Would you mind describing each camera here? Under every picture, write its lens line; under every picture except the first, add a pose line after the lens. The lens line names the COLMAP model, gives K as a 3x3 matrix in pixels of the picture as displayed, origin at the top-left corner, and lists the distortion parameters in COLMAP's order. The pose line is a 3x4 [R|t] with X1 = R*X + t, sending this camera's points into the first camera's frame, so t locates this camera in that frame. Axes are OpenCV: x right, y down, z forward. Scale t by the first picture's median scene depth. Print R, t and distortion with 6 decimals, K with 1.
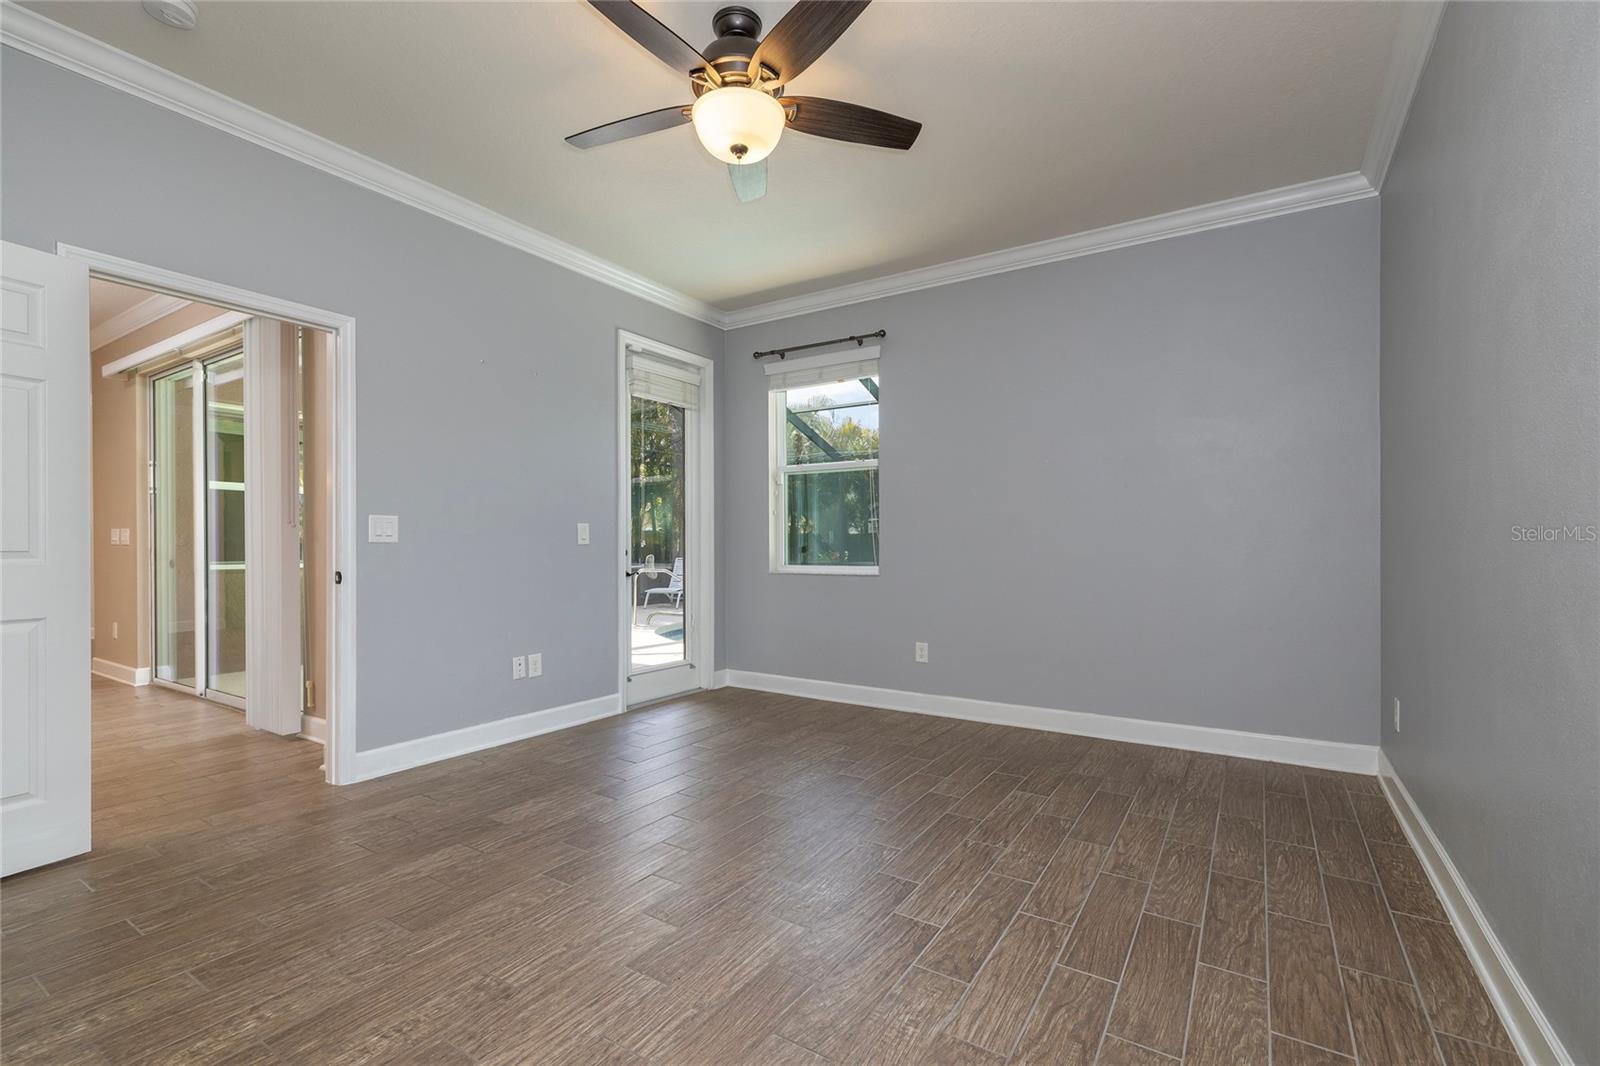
lens RADIAL K [[685.5, 0, 808.7], [0, 685.5, 541.4], [0, 0, 1]] dist [-0.002475, 0.002102]
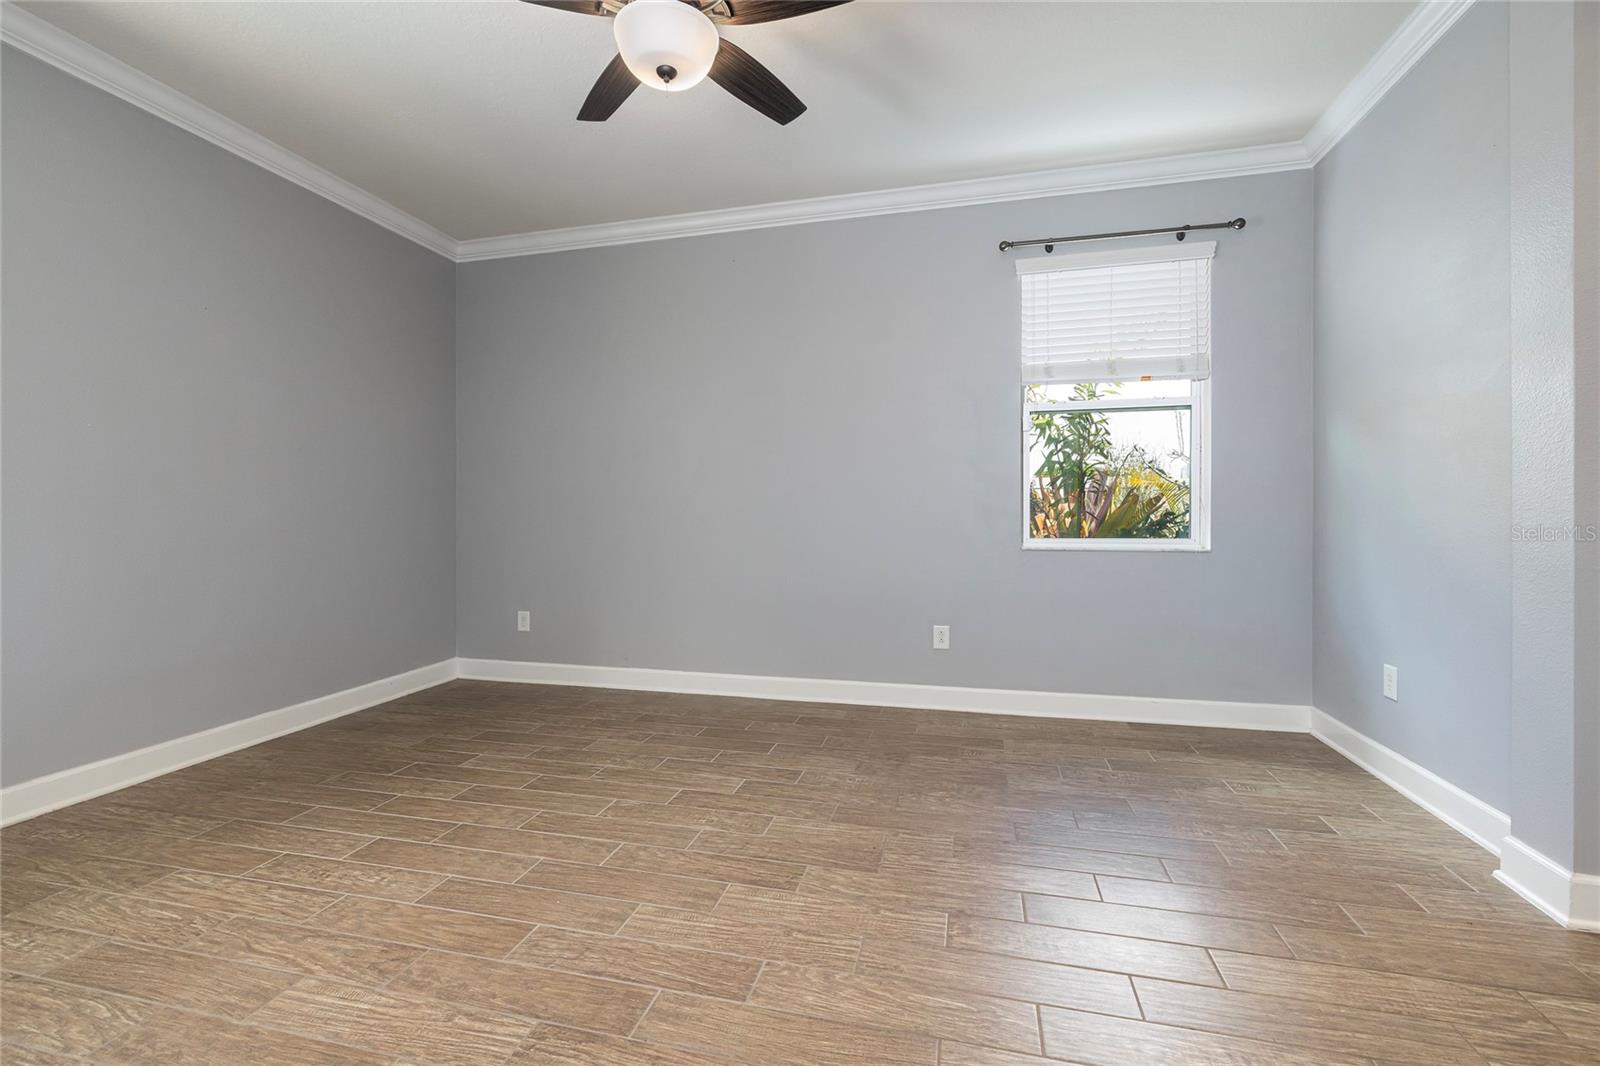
lens RADIAL K [[685.5, 0, 808.0], [0, 685.5, 521.9], [0, 0, 1]] dist [-0.002475, 0.002102]
pose [[-0.297225, -0.014636, 0.954695, -0.935797], [-0.000711, 0.999886, 0.015107, 0.016288], [-0.954807, 0.003812, -0.297202, 1.037967]]
